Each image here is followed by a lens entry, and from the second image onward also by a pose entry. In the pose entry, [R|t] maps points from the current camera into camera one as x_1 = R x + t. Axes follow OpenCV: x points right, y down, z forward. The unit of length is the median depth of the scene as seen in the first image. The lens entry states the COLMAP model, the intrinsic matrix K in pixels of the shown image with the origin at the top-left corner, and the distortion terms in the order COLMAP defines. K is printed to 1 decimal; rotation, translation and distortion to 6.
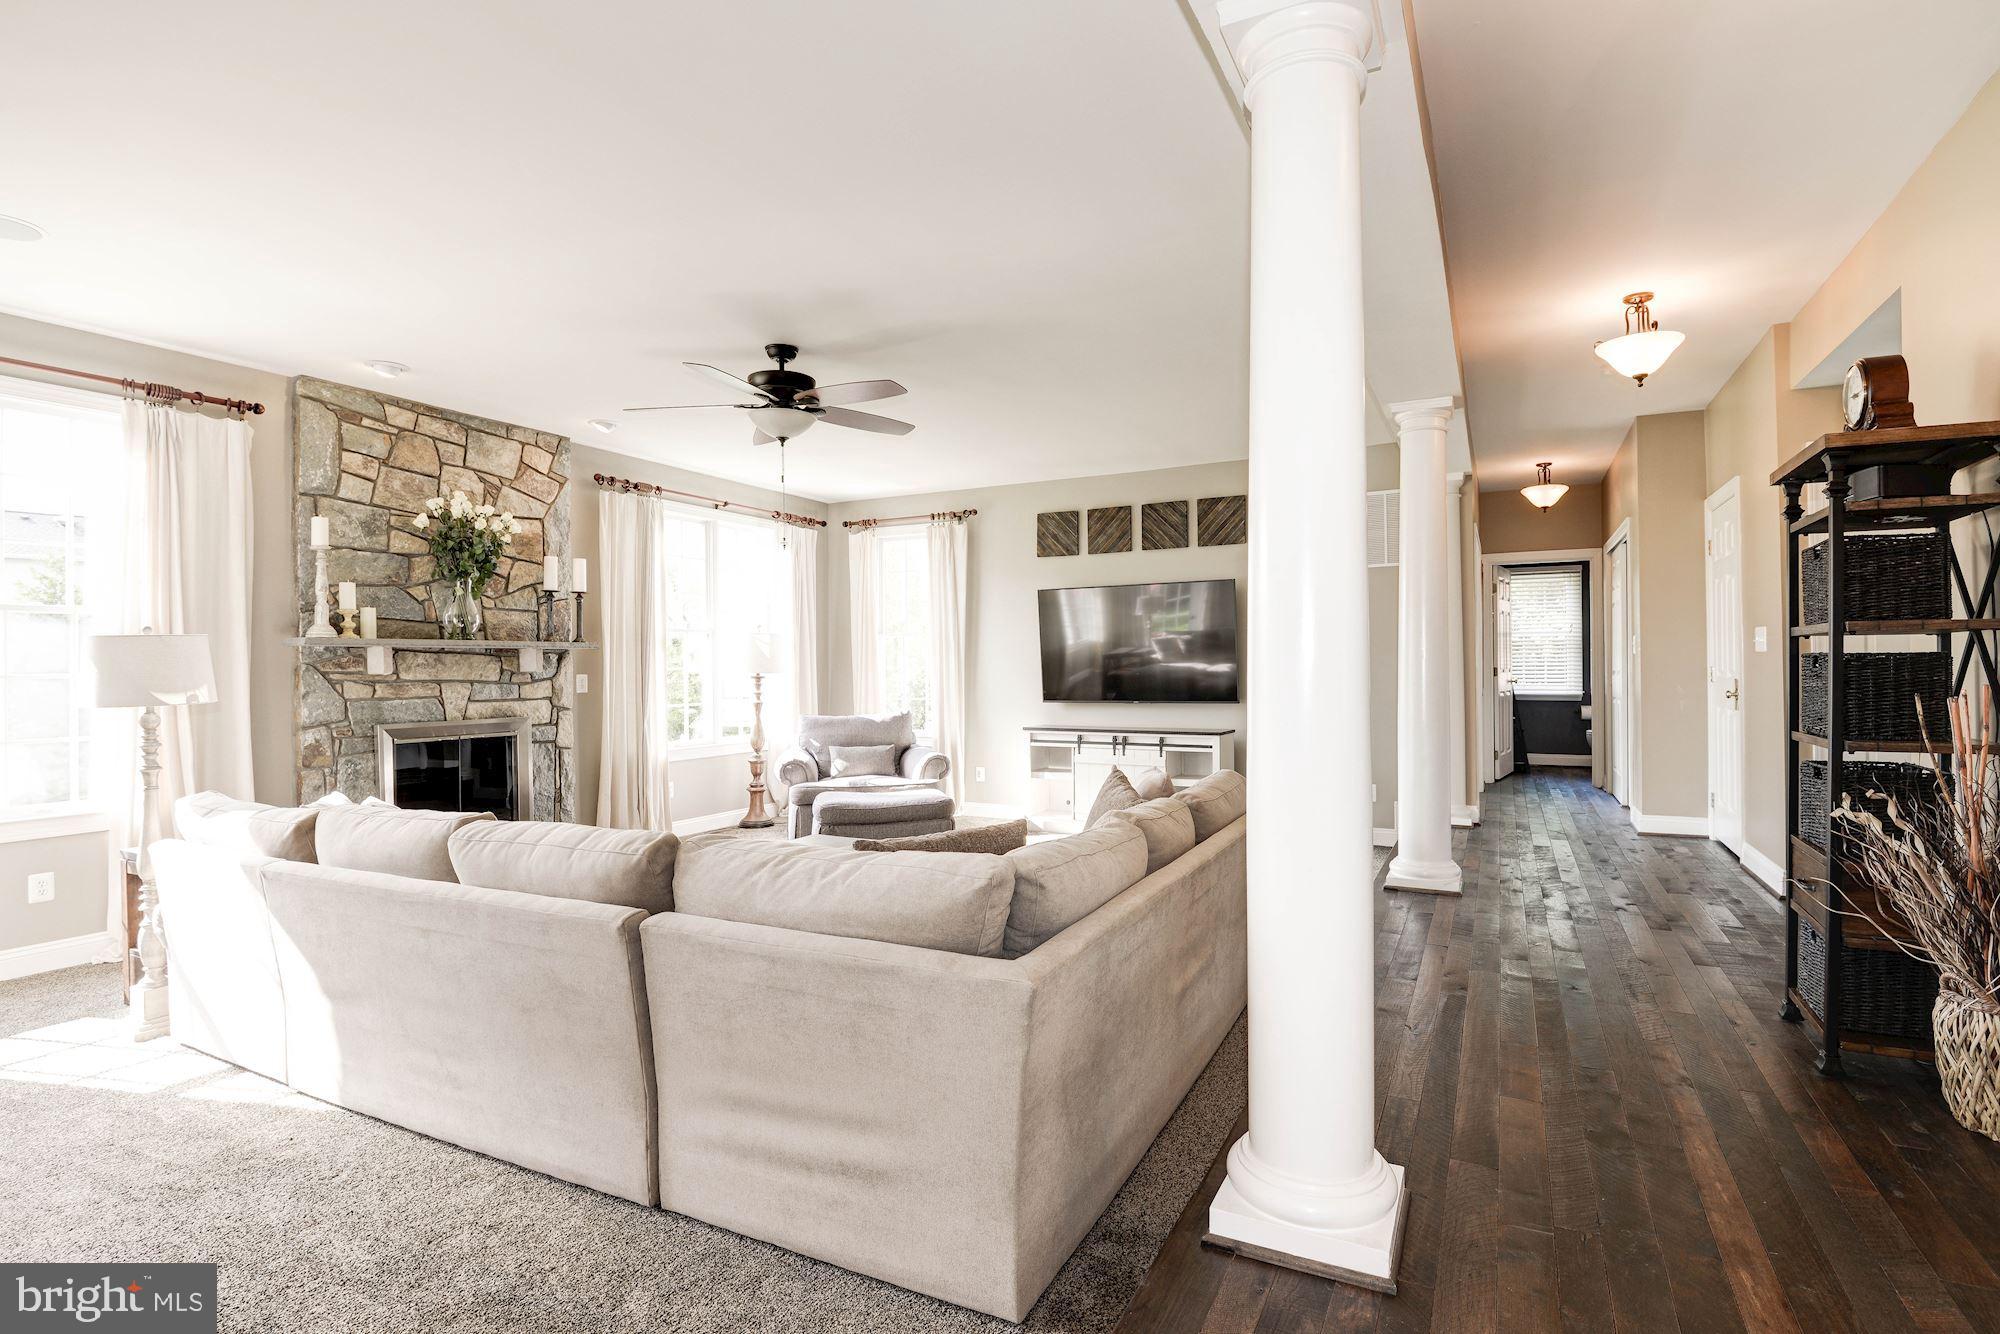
lens RADIAL K [[941.7, 0, 998.0], [0, 941.7, 660.3], [0, 0, 1]] dist [0.012488, -0.028753]
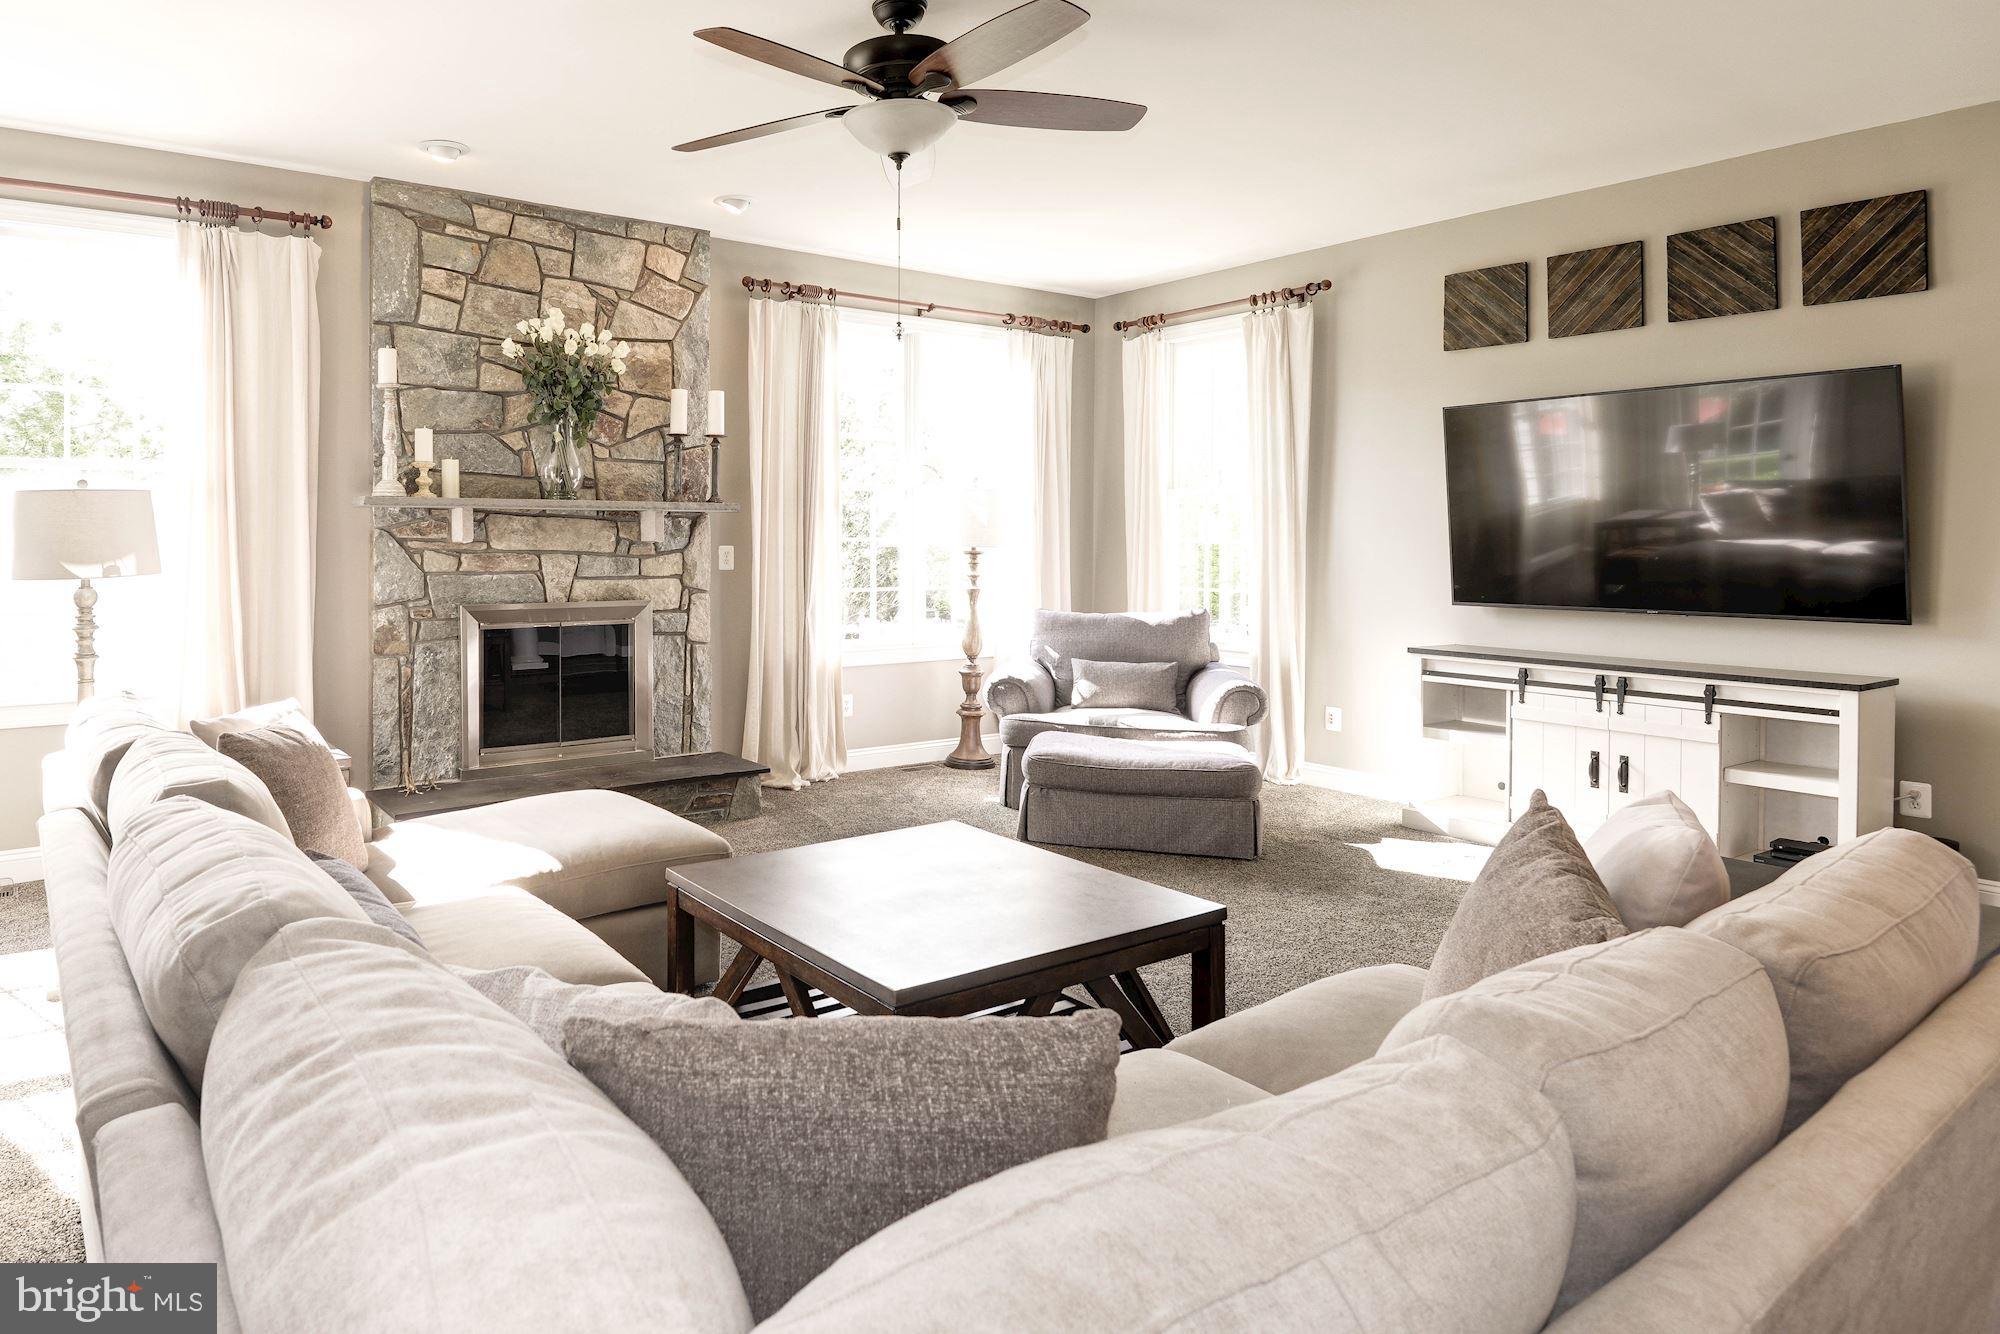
lens RADIAL K [[1136.4, 0, 768.5], [0, 1136.4, 536.0], [0, 0, 1]] dist [0.016907, -0.030563]
pose [[0.862547, 0.008618, -0.505903, 0.048860], [-0.005968, 0.999959, 0.006860, 0.001013], [0.505941, -0.002898, 0.862563, 0.242923]]
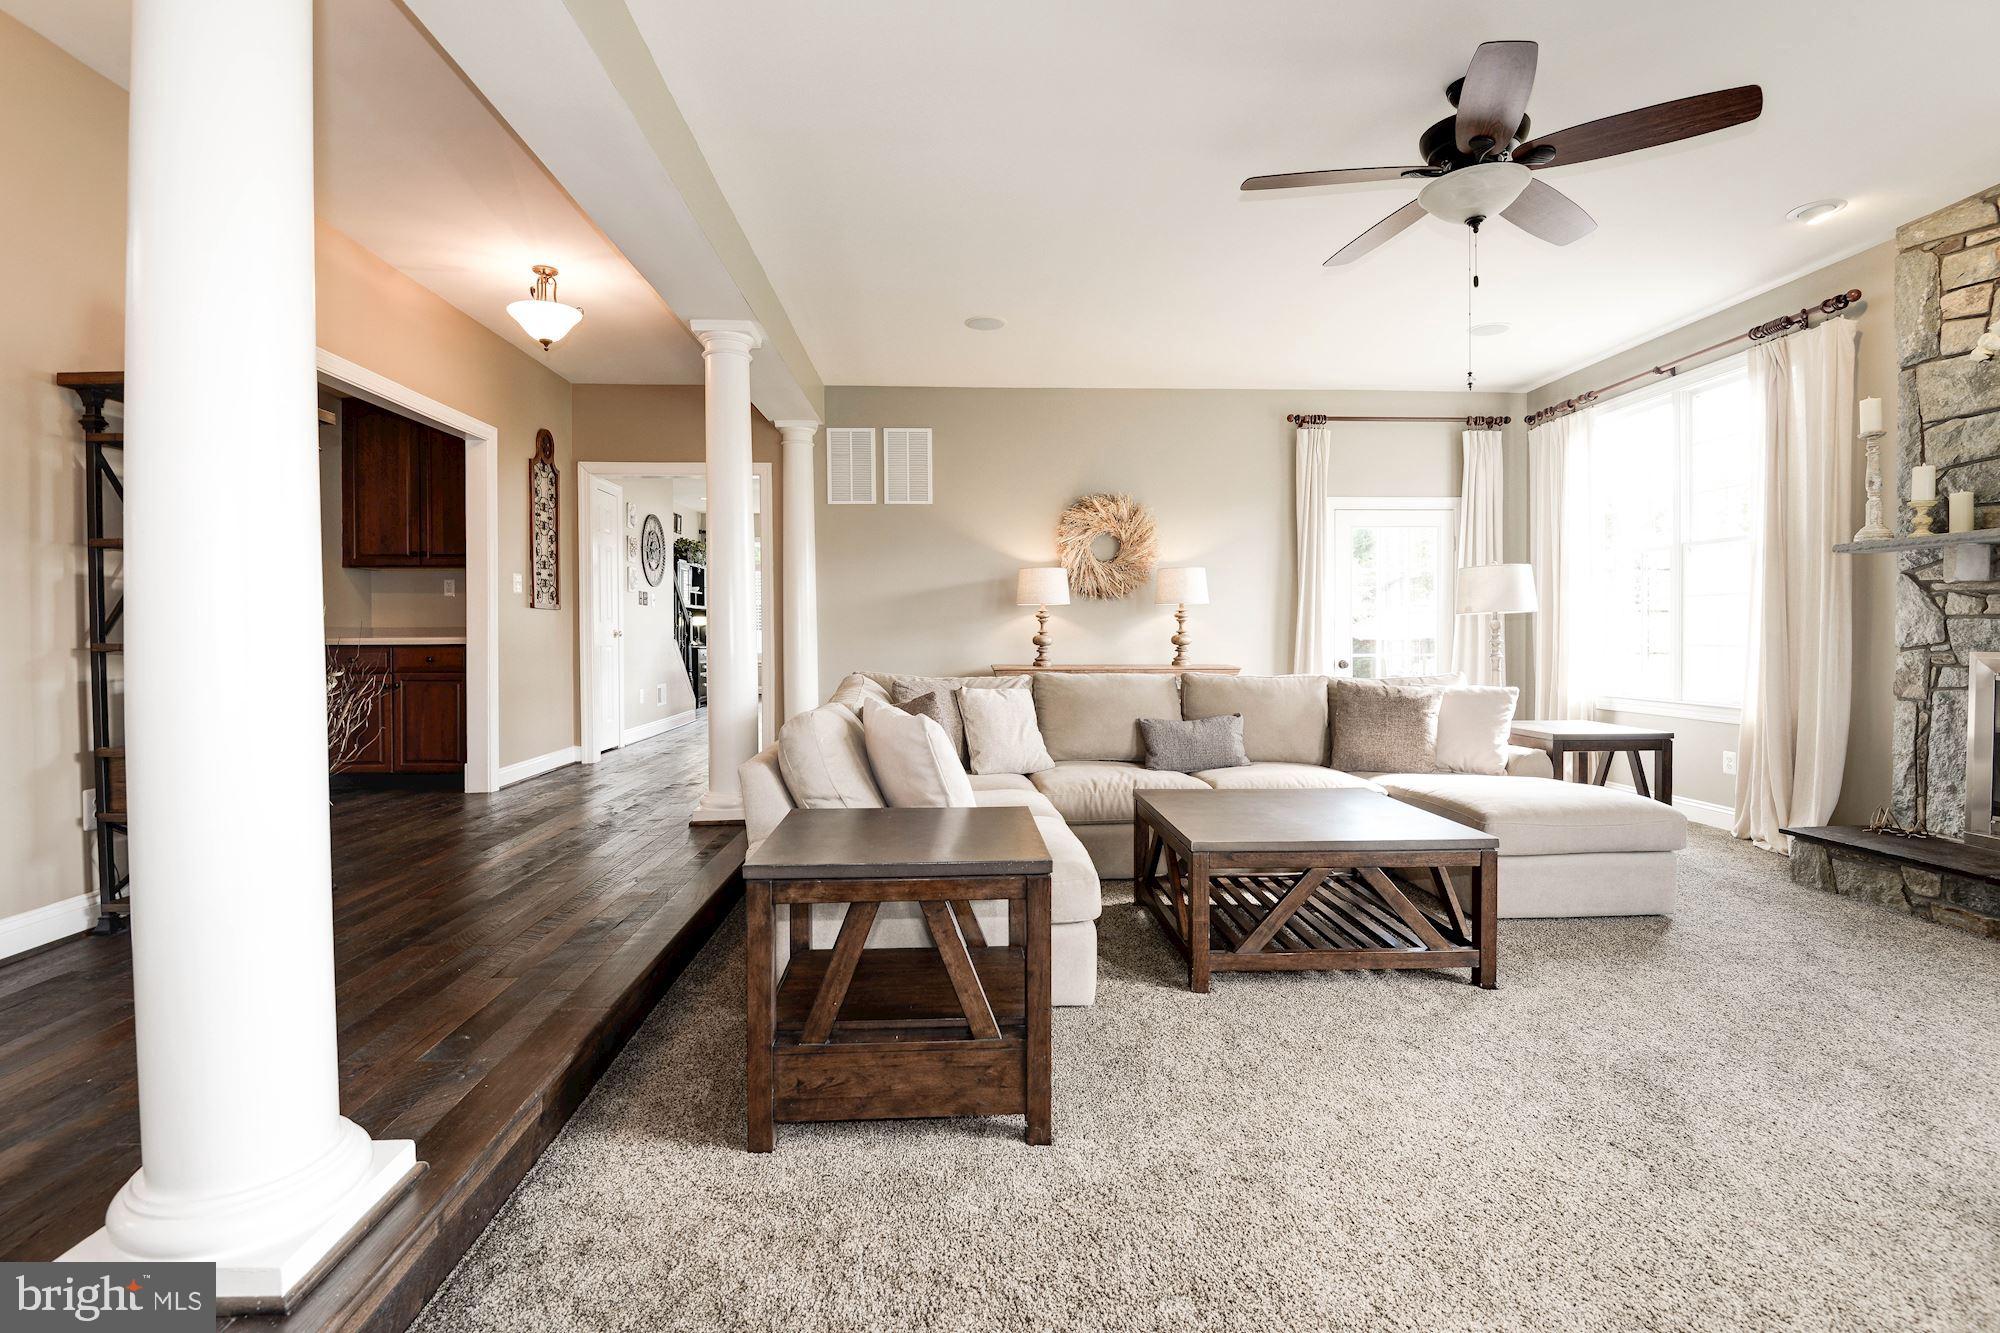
lens RADIAL K [[997.2, 0, 1004.3], [0, 997.2, 645.0], [0, 0, 1]] dist [-0.015996, -0.000277]
pose [[-0.853016, 0.011348, -0.521762, 0.311063], [0.009536, 0.999936, 0.006158, 0.042800], [0.521798, 0.000278, -0.853069, 1.035489]]
